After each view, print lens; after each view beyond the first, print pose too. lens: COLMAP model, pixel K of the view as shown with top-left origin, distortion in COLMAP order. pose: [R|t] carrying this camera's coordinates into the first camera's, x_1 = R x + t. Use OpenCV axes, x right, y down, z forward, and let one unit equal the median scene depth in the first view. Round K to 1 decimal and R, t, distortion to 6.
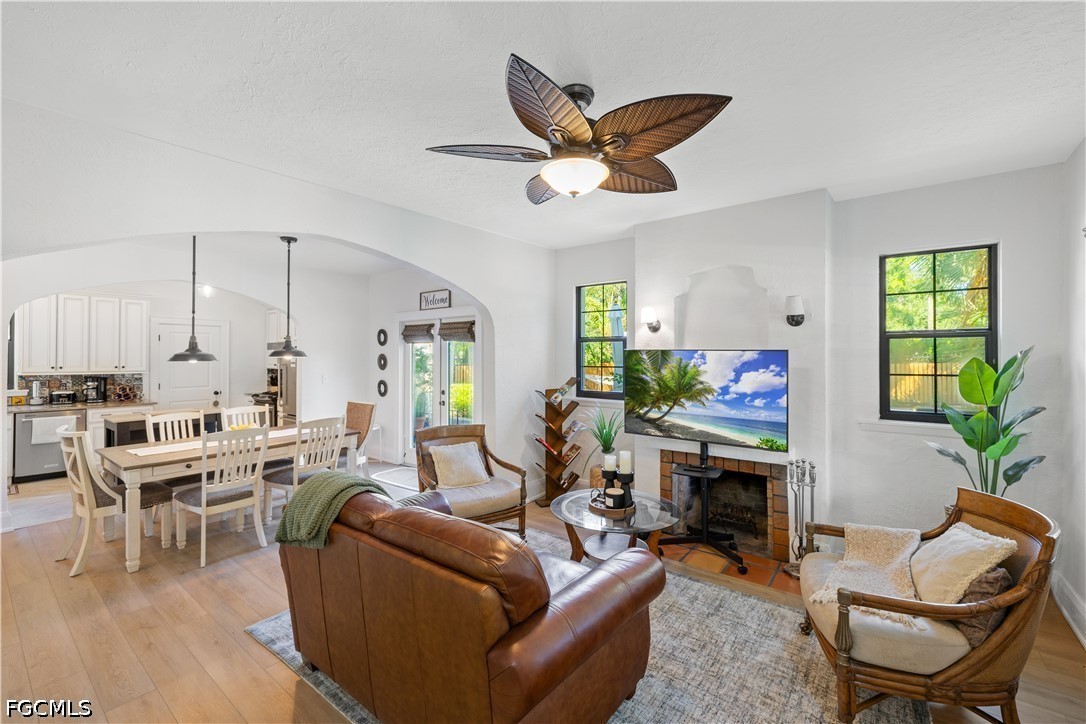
lens RADIAL K [[463.0, 0, 541.6], [0, 463.0, 355.3], [0, 0, 1]] dist [-0.001717, -0.000135]
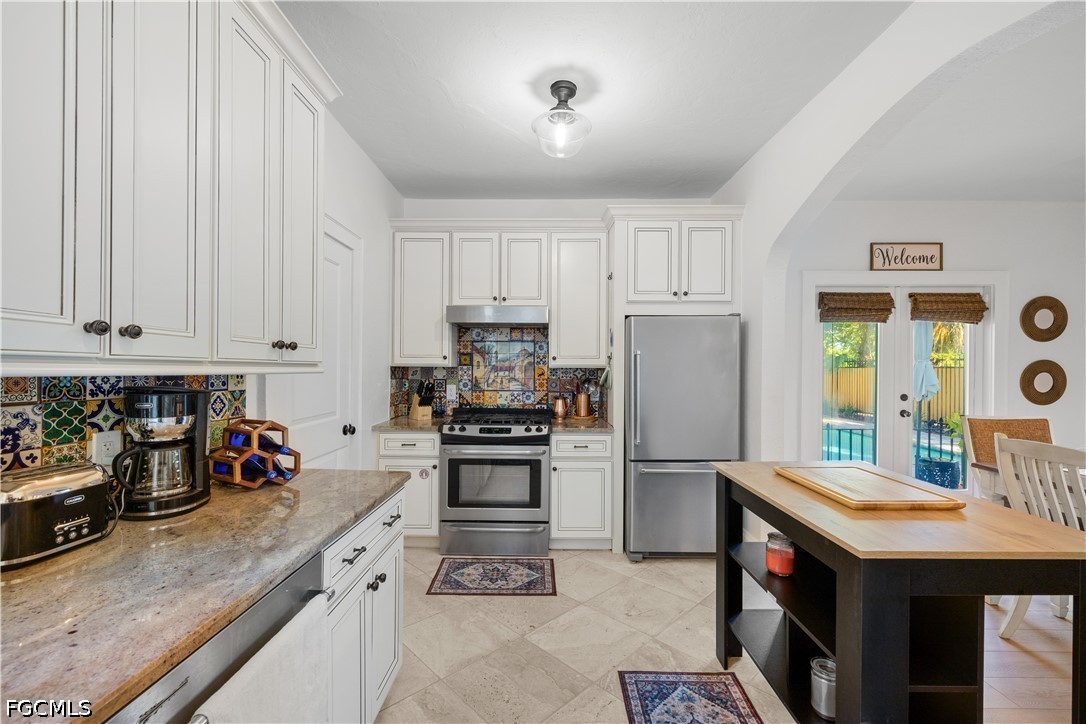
lens RADIAL K [[463.0, 0, 544.5], [0, 463.0, 369.6], [0, 0, 1]] dist [-0.001717, -0.000135]
pose [[0.788337, 0.001538, 0.615241, -1.025711], [-0.001376, 0.999999, -0.000736, 0.040961], [-0.615242, -0.000266, 0.788338, 0.788044]]
